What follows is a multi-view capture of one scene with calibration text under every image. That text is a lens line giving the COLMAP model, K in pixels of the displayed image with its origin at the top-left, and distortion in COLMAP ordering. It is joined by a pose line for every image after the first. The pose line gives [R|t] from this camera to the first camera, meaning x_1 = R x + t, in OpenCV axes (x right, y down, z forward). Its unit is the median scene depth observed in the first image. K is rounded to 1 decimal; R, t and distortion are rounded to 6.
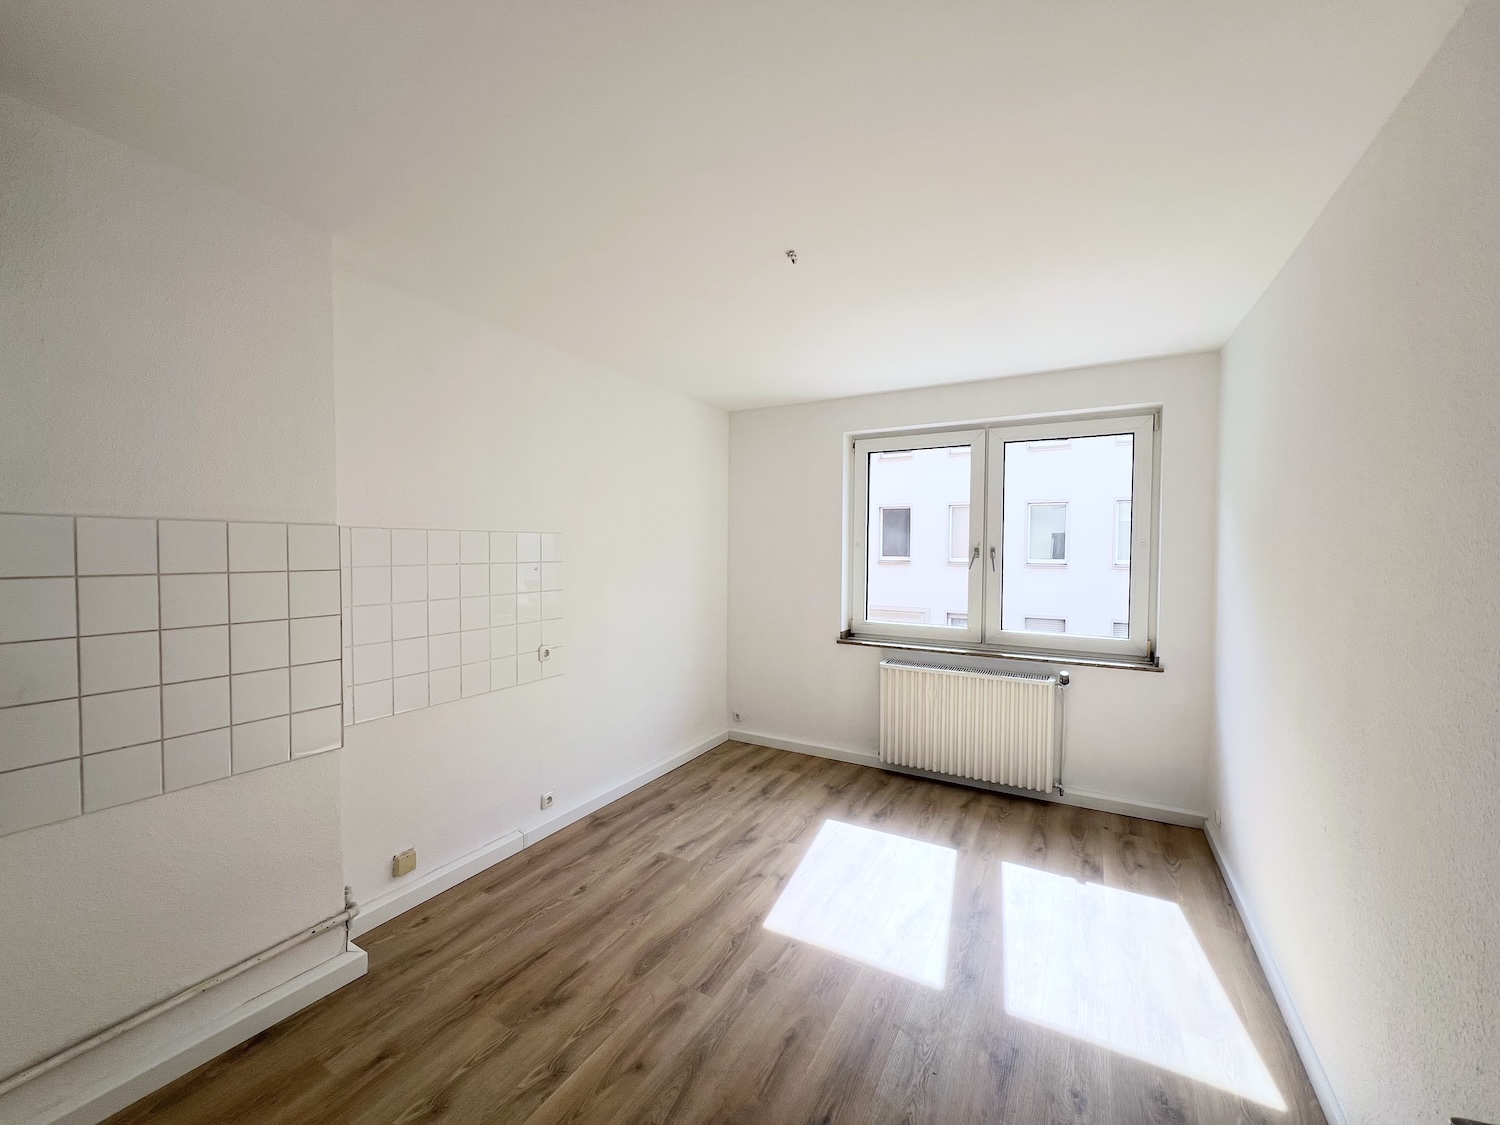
lens RADIAL K [[596.6, 0, 748.6], [0, 596.6, 559.5], [0, 0, 1]] dist [-0.006846, 0.000830]
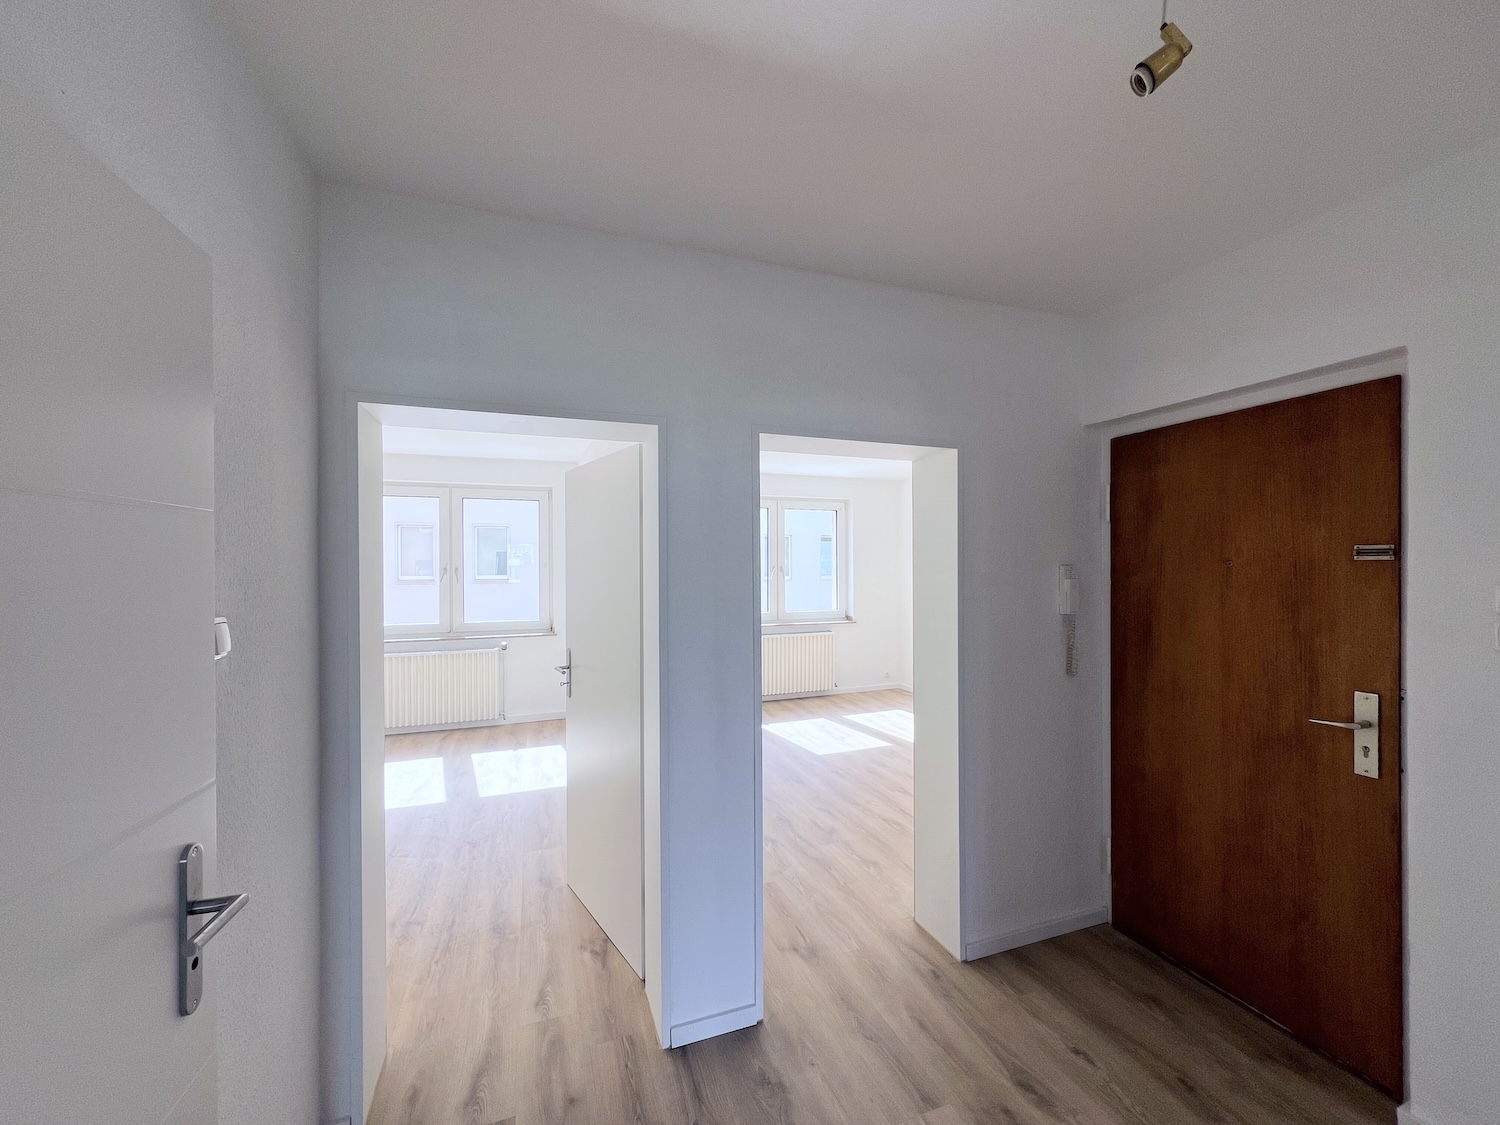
lens RADIAL K [[596.6, 0, 747.2], [0, 596.6, 563.9], [0, 0, 1]] dist [-0.006846, 0.000830]
pose [[0.646042, -0.011749, 0.763212, -0.332345], [0.027443, 0.999593, -0.007843, 0.003973], [-0.762808, 0.026012, 0.646101, -0.668454]]
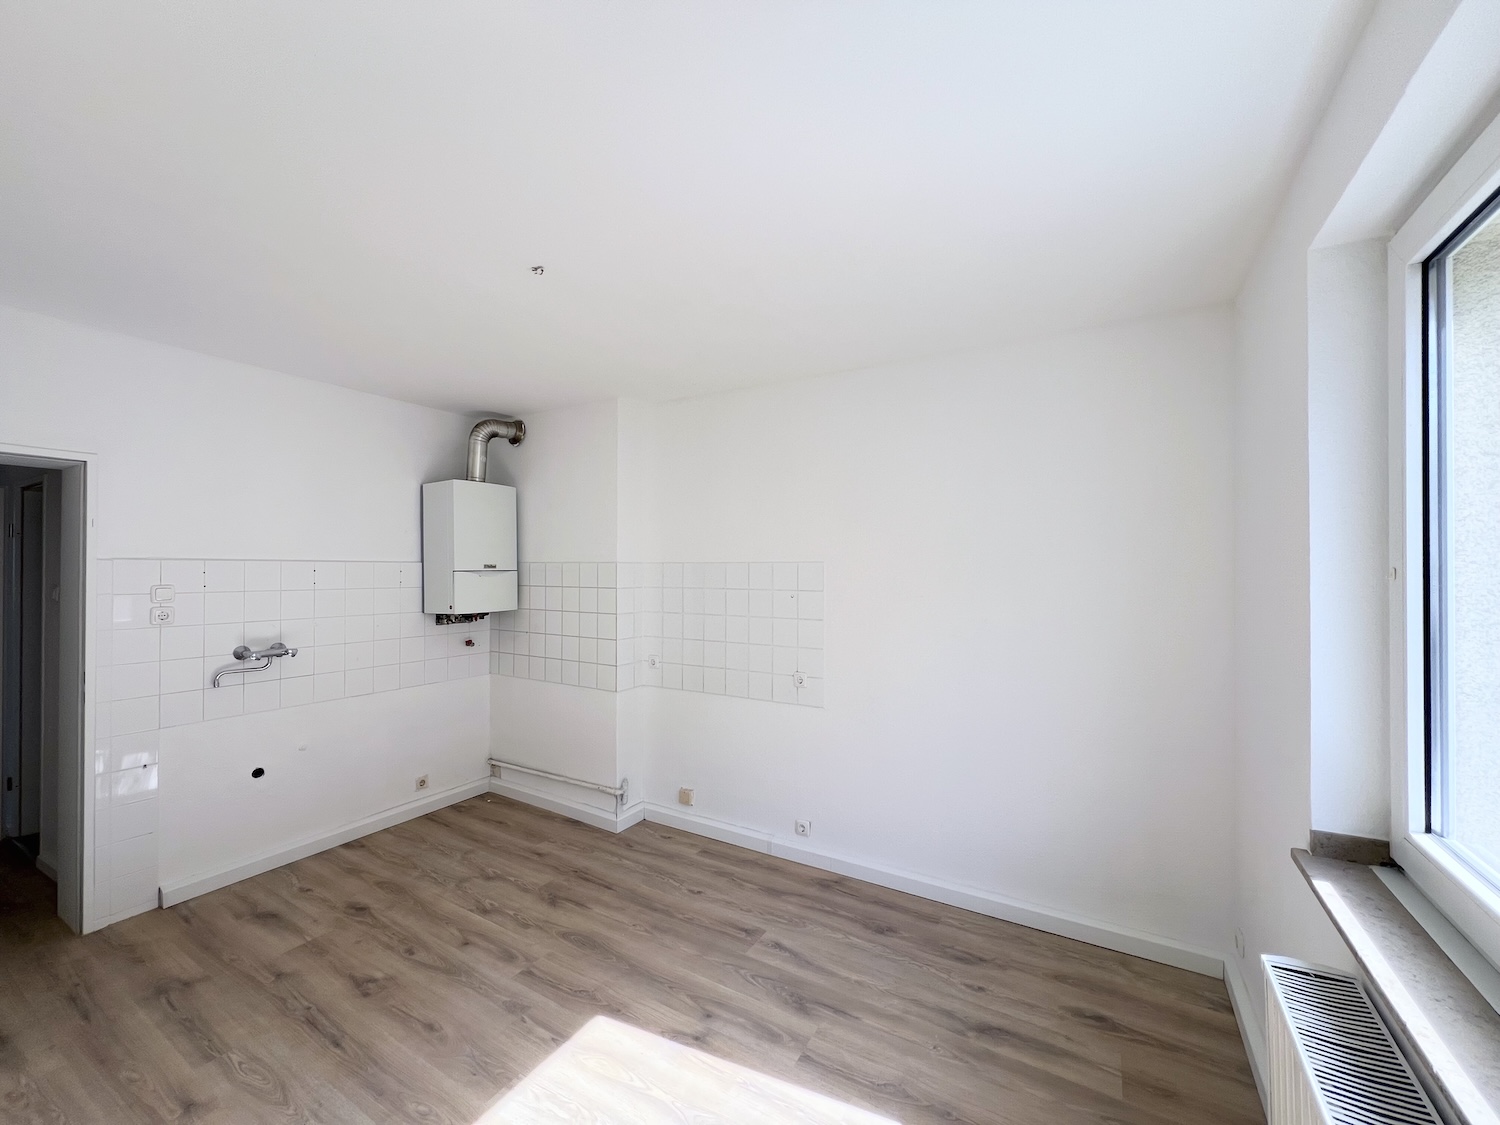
lens RADIAL K [[596.6, 0, 756.3], [0, 596.6, 566.6], [0, 0, 1]] dist [-0.006846, 0.000830]
pose [[-0.008612, -0.008937, -0.999923, 0.691219], [-0.026755, 0.999604, -0.008703, -0.027071], [0.999605, 0.026678, -0.008847, 0.943252]]
